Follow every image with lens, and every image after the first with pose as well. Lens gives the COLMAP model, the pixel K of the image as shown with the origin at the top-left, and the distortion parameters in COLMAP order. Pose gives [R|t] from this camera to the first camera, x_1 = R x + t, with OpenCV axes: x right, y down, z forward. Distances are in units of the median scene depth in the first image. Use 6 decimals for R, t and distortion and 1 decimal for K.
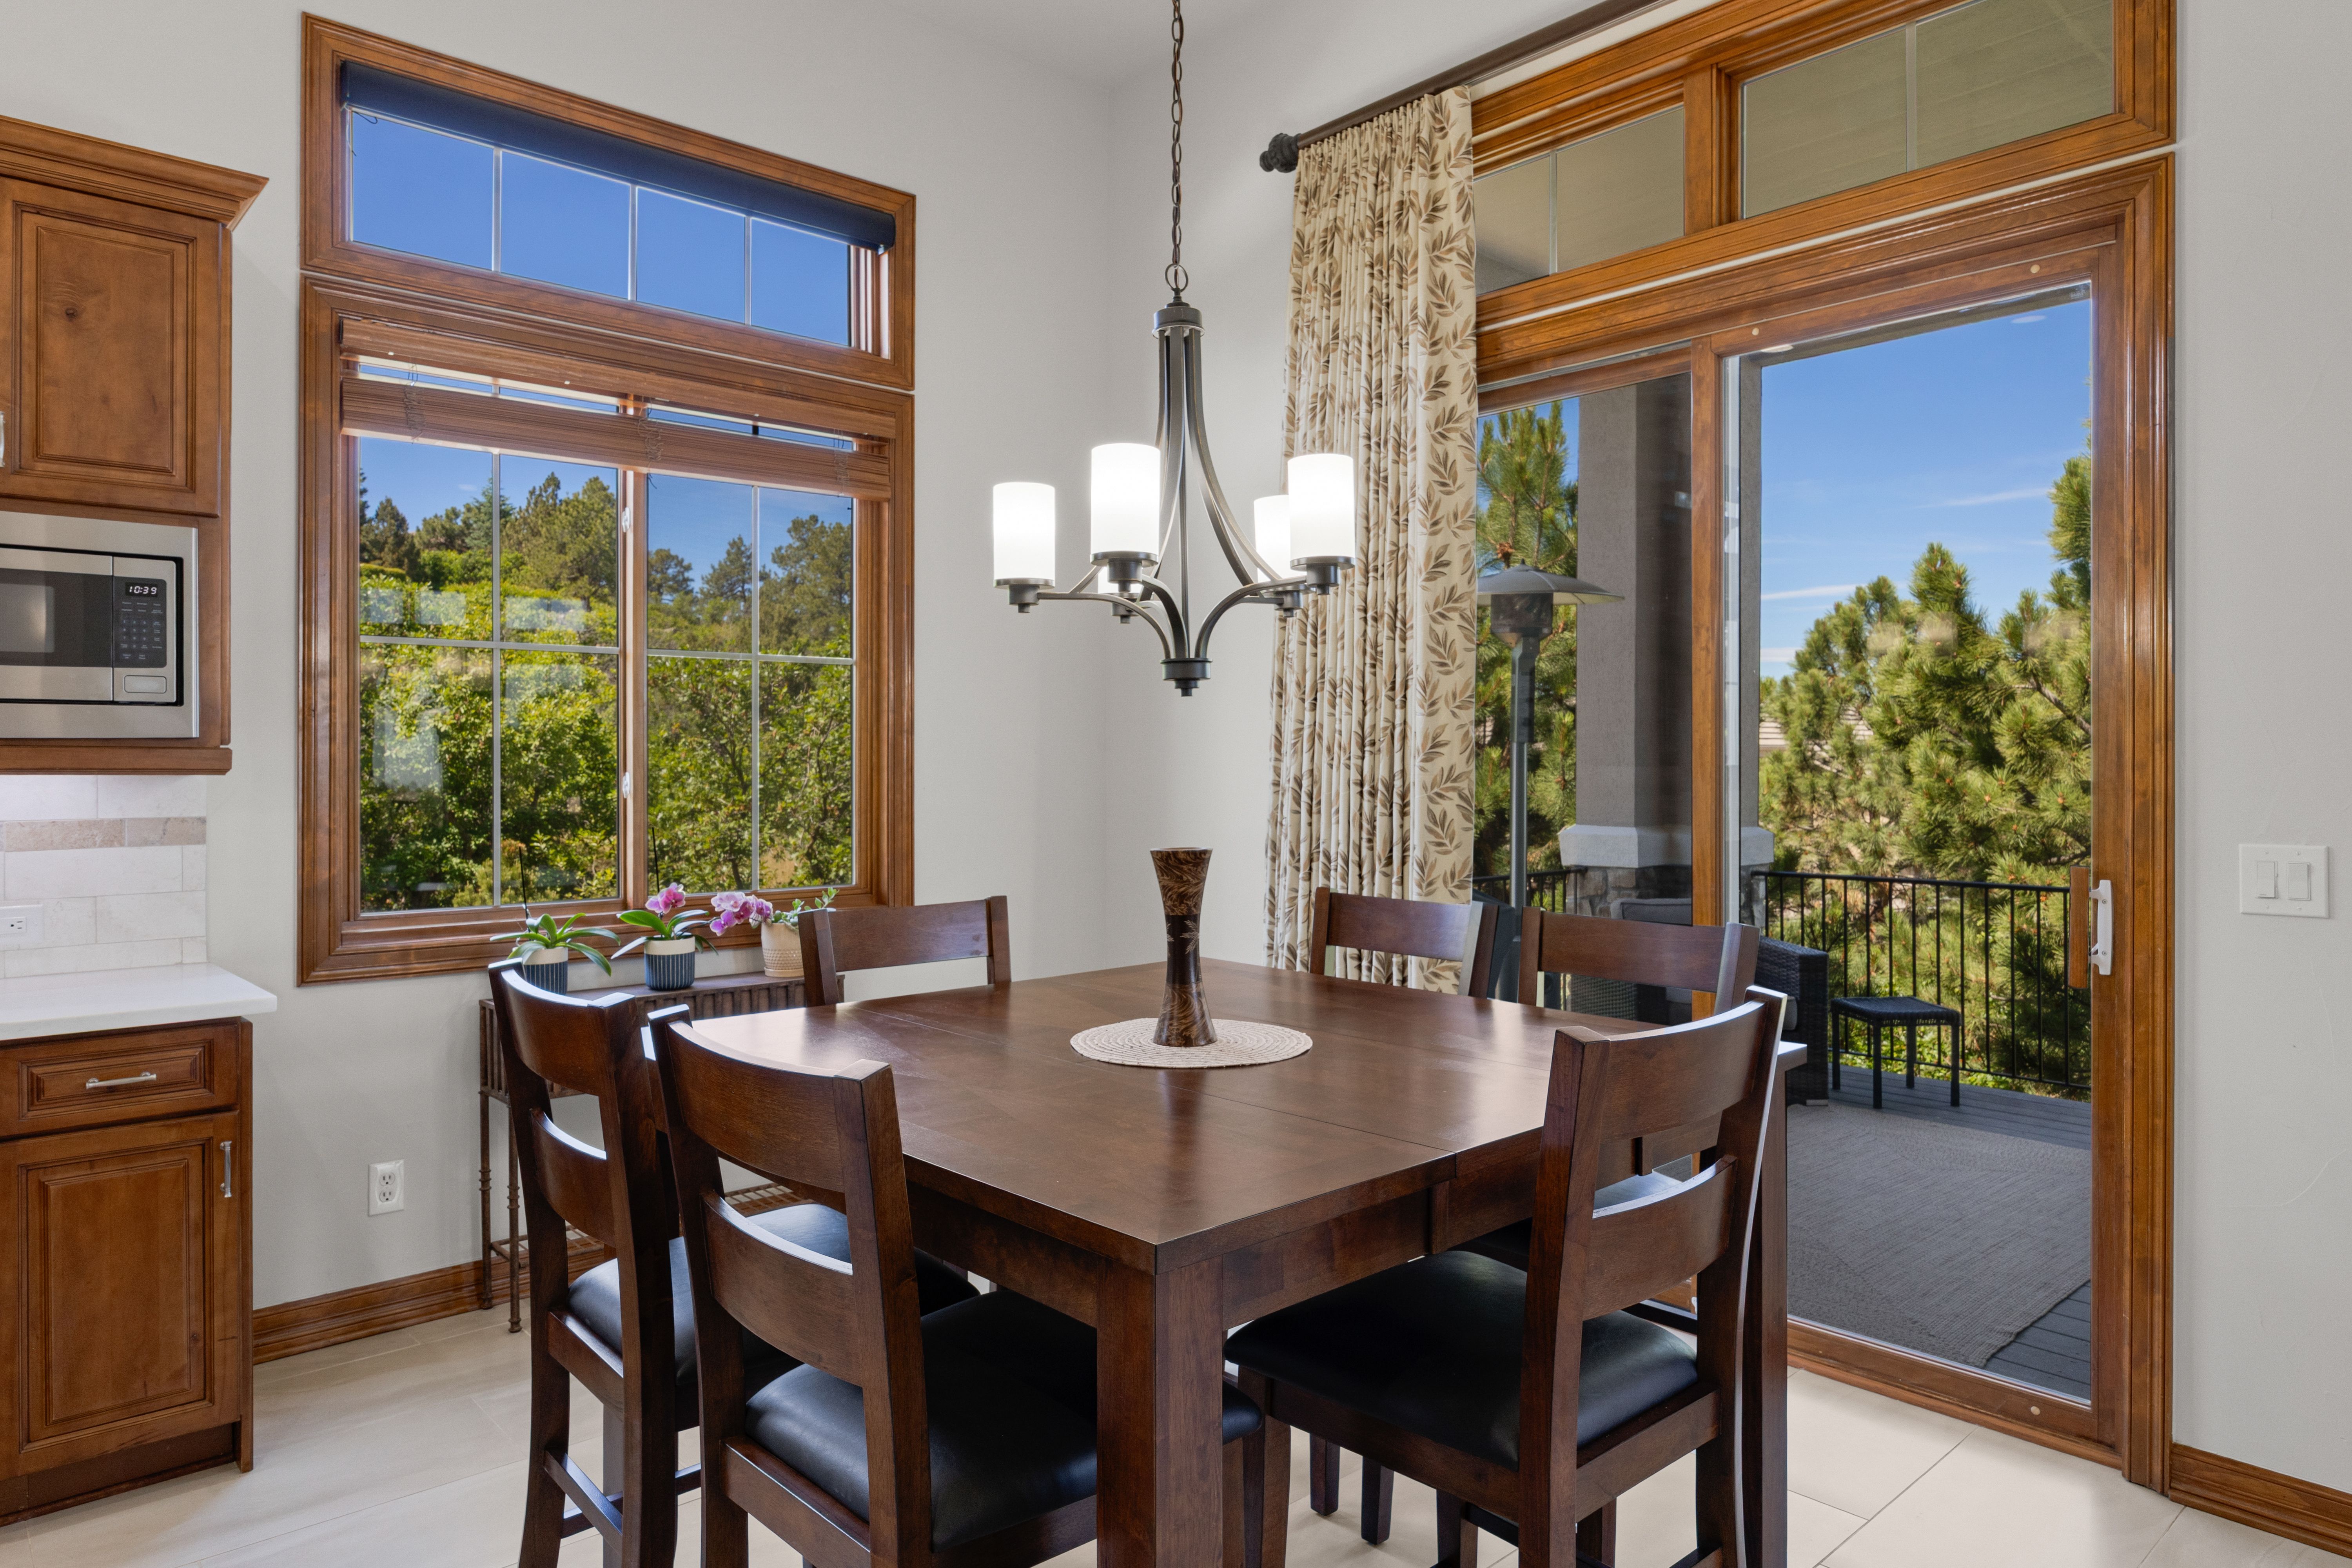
lens RADIAL K [[1462.4, 0, 1176.0], [0, 1462.4, 784.0], [0, 0, 1]] dist [0.000204, 0.001096]
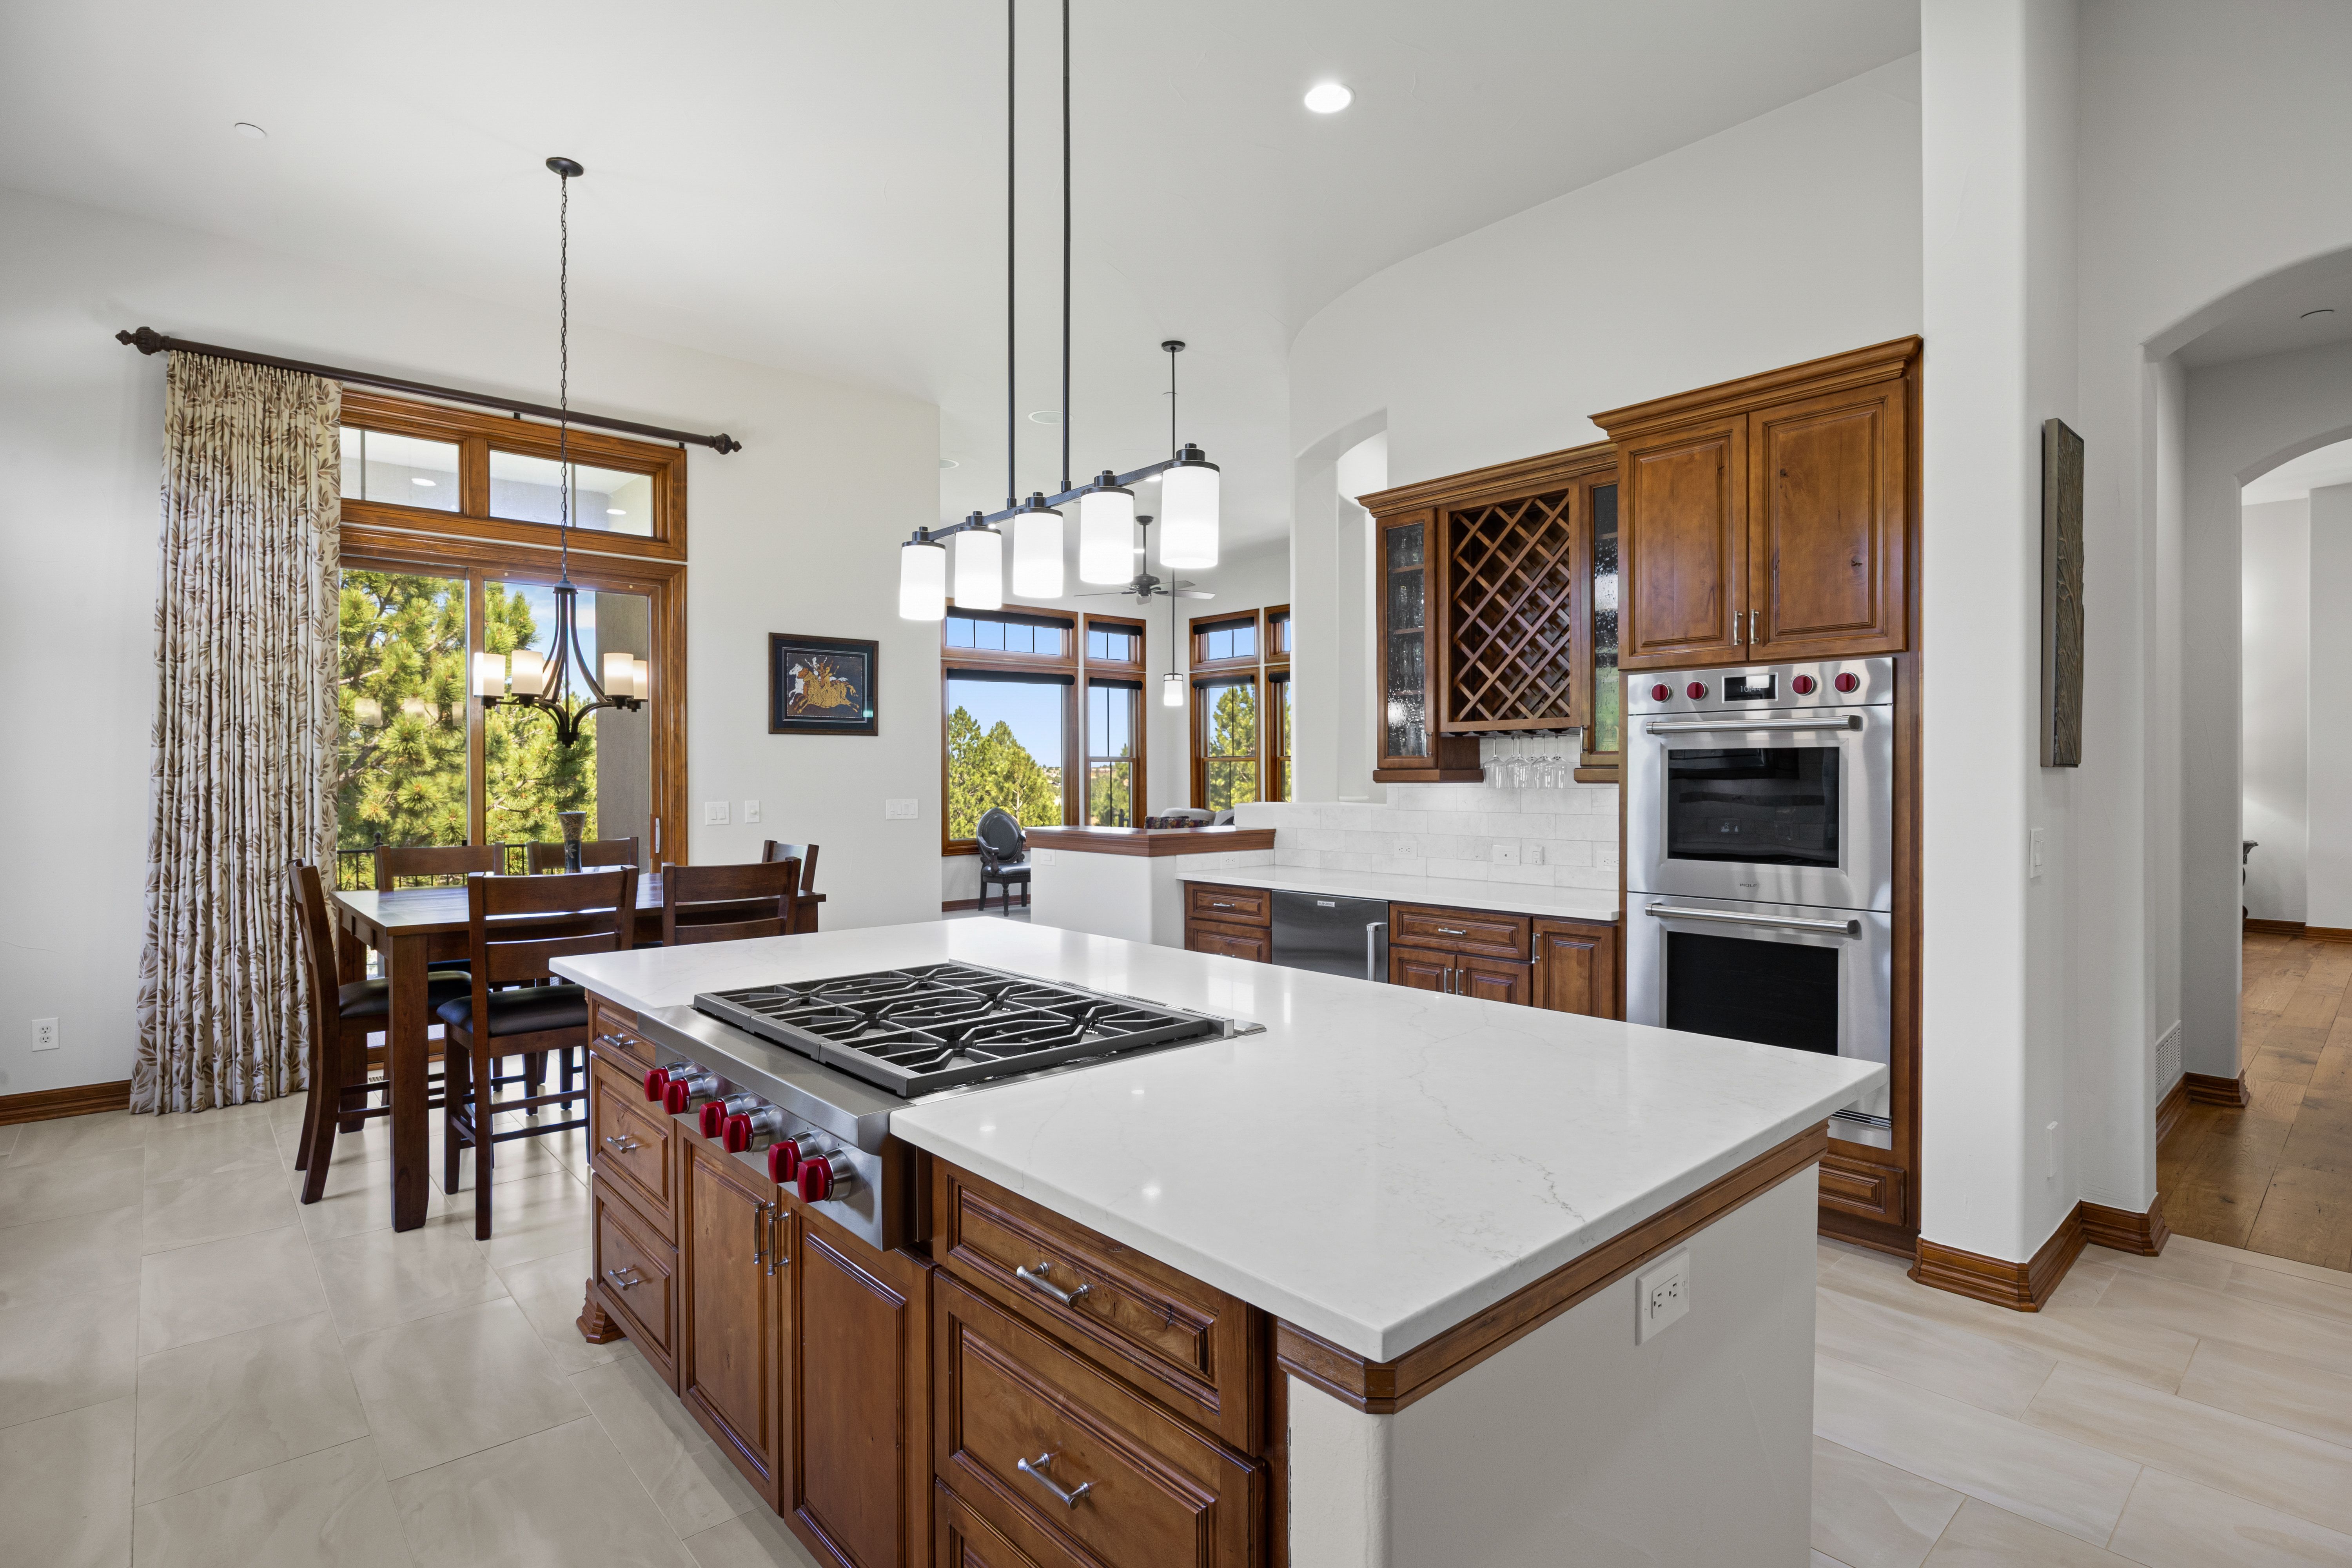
lens RADIAL K [[1157.5, 0, 1176.0], [0, 1157.5, 784.0], [0, 0, 1]] dist [-0.003114, -0.000393]
pose [[0.009398, -0.007943, 0.999924, -0.439980], [0.016501, 0.999834, 0.007788, -0.000421], [-0.999820, 0.016427, 0.009528, 0.005637]]
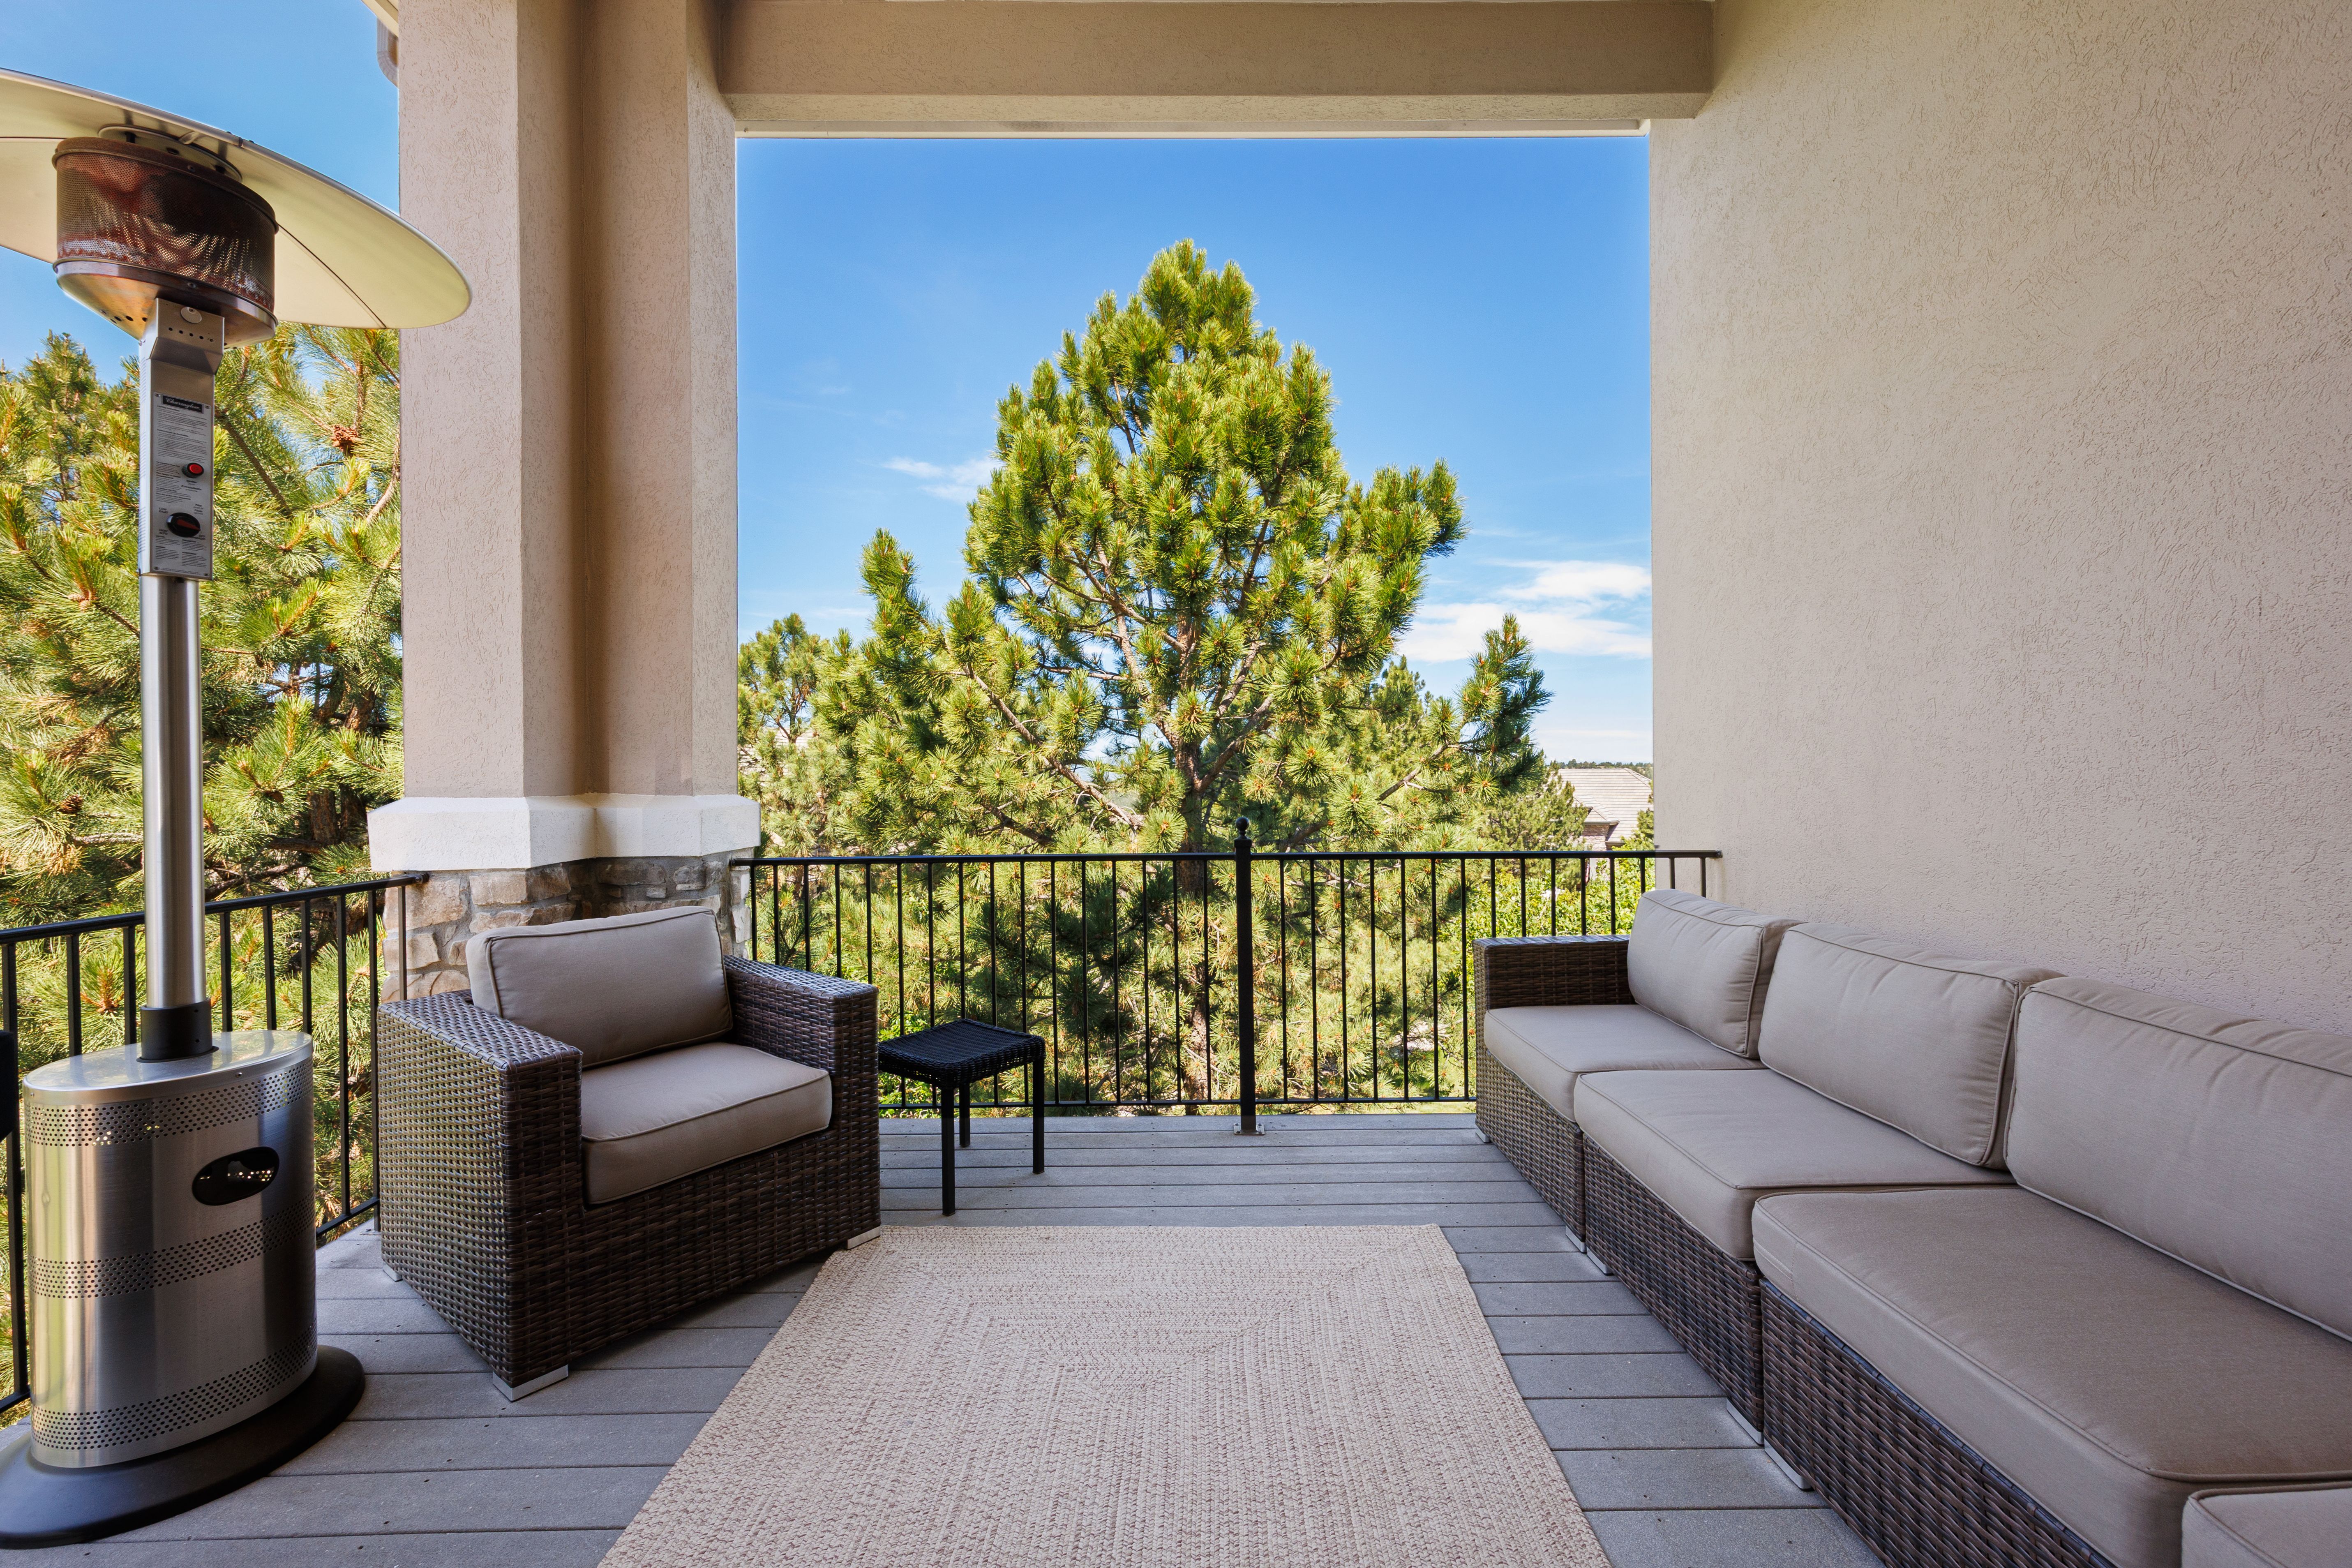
lens RADIAL K [[980.5, 0, 1176.0], [0, 980.5, 784.0], [0, 0, 1]] dist [0.001756, 0.000164]
pose [[0.661655, -0.008412, 0.749761, 0.138852], [0.018644, 0.999812, -0.005235, 0.022297], [-0.749577, 0.017442, 0.661687, 0.396388]]
